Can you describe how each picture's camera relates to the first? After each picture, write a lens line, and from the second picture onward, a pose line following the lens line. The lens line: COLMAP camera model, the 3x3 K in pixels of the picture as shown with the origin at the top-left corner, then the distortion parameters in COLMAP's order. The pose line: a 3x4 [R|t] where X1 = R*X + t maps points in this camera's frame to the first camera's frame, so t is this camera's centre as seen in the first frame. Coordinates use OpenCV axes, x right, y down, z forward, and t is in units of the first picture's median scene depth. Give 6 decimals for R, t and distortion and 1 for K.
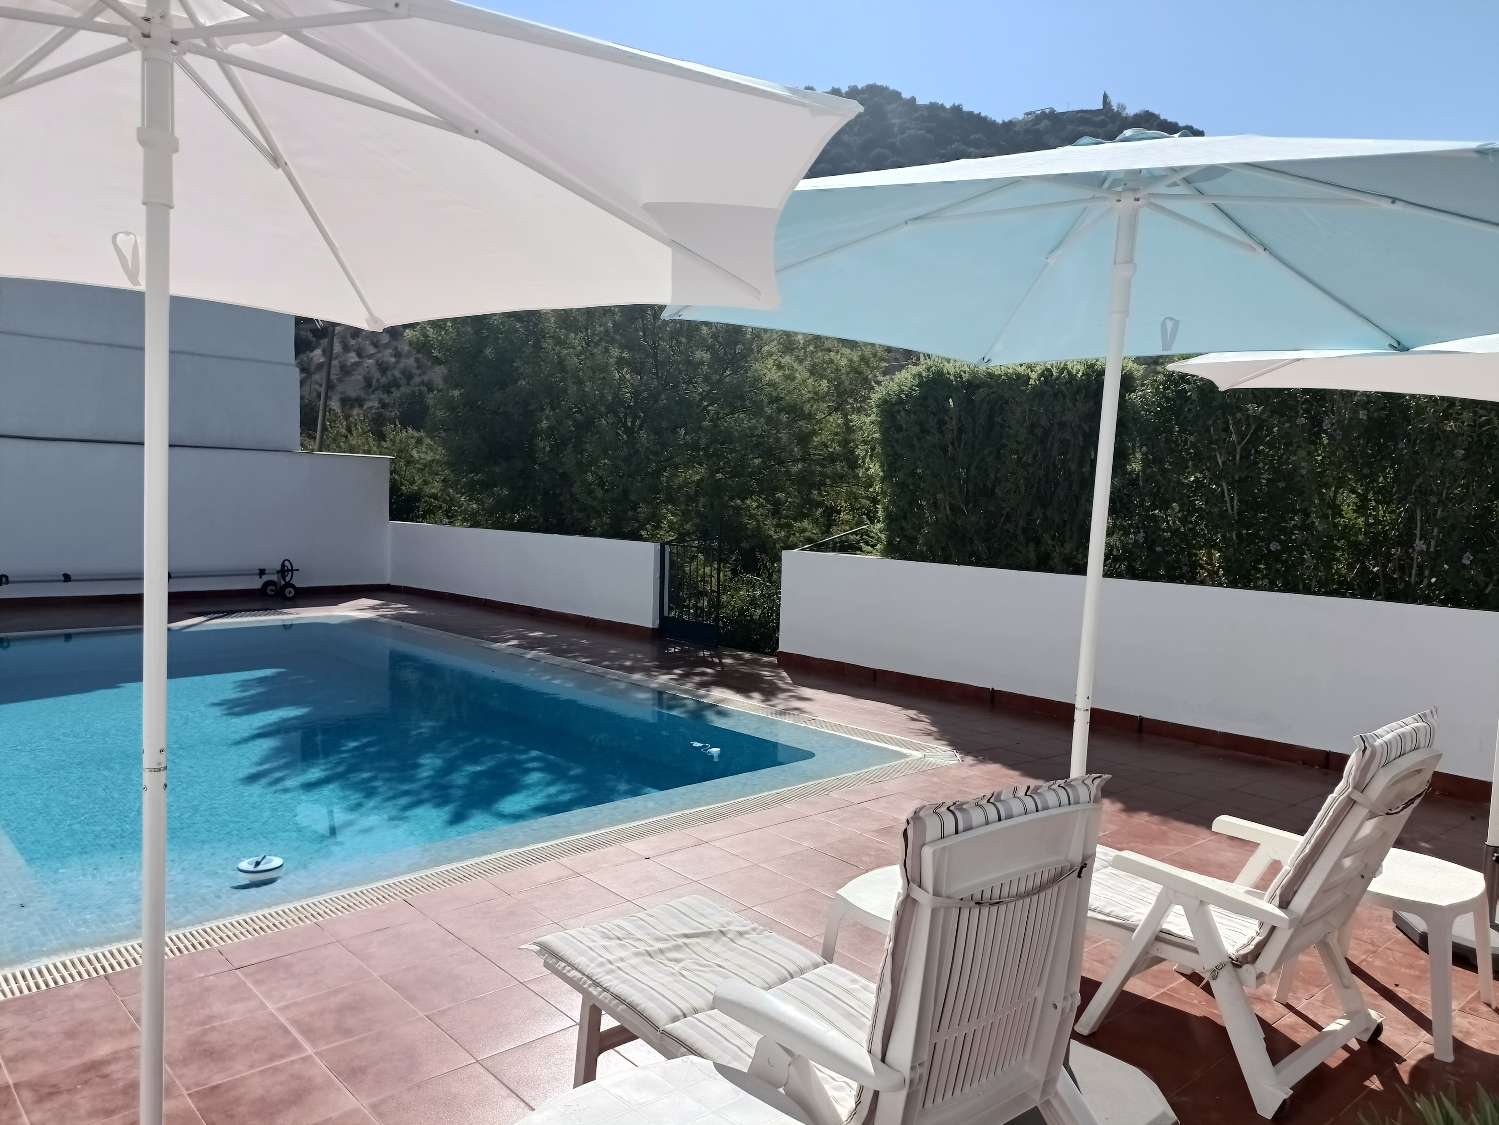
lens RADIAL K [[1105.1, 0, 739.1], [0, 1105.1, 484.7], [0, 0, 1]] dist [0.058104, -0.048849]
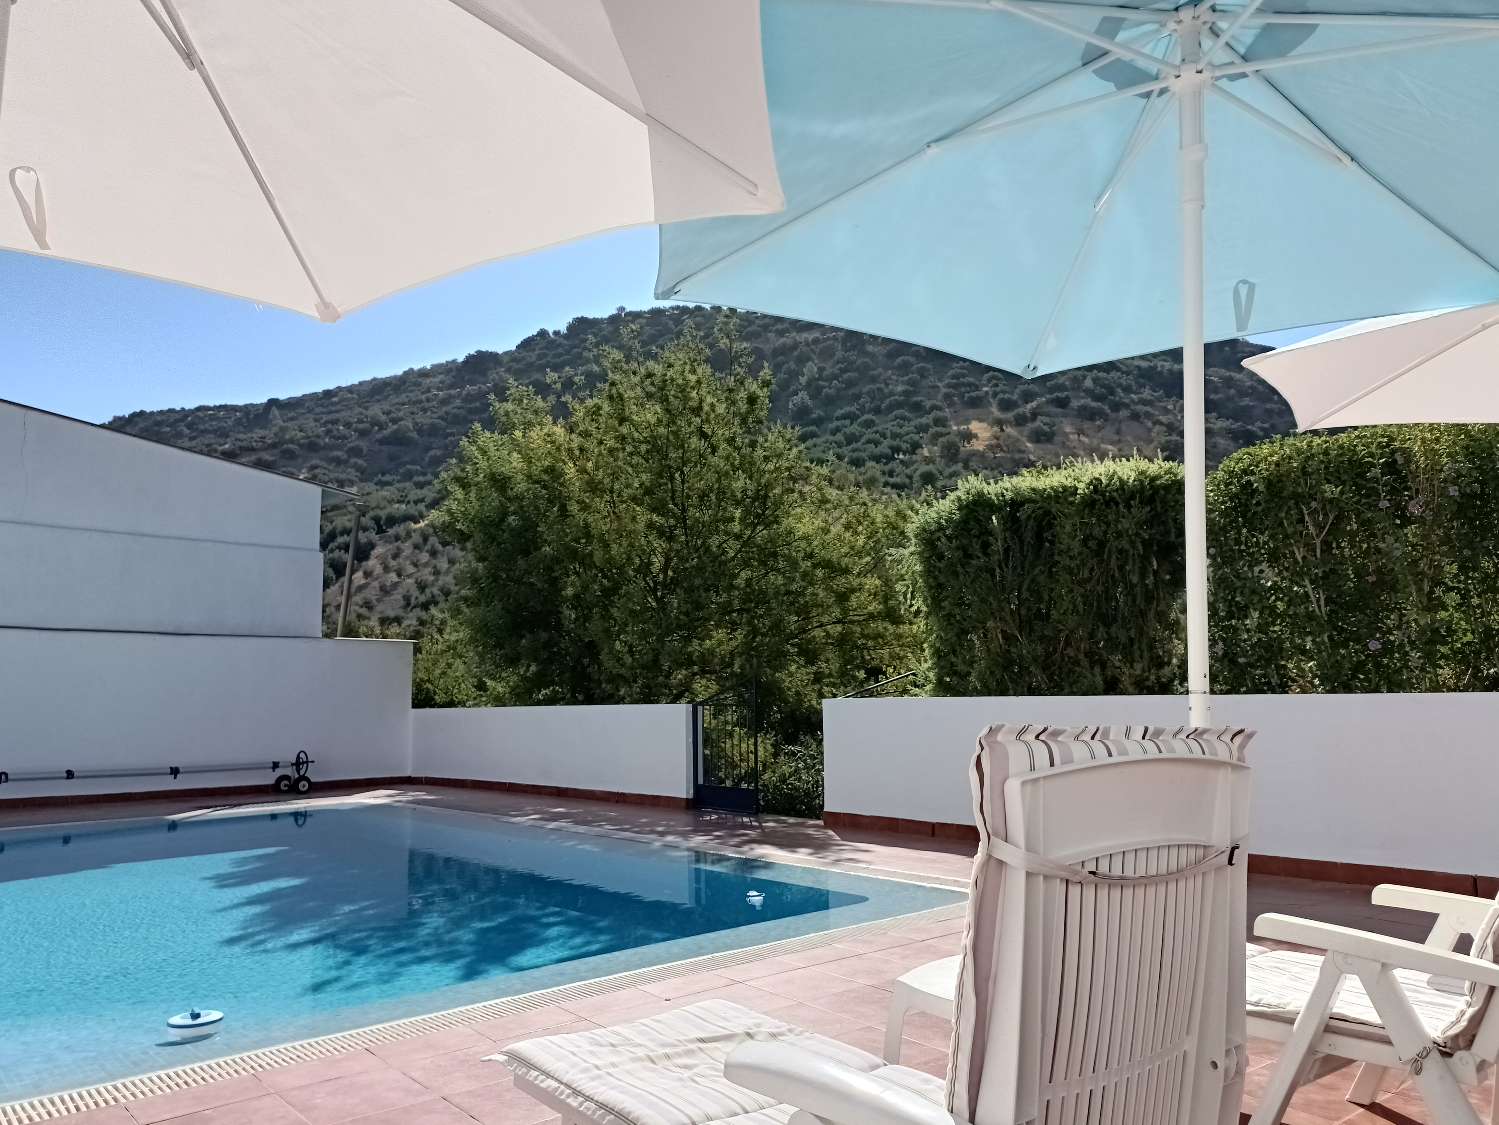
lens RADIAL K [[1105.1, 0, 740.7], [0, 1105.1, 497.0], [0, 0, 1]] dist [0.058104, -0.048849]
pose [[0.998571, -0.043316, -0.031305, 0.016169], [0.037129, 0.983581, -0.176605, 0.145894], [0.038441, 0.175190, 0.983784, 0.153118]]
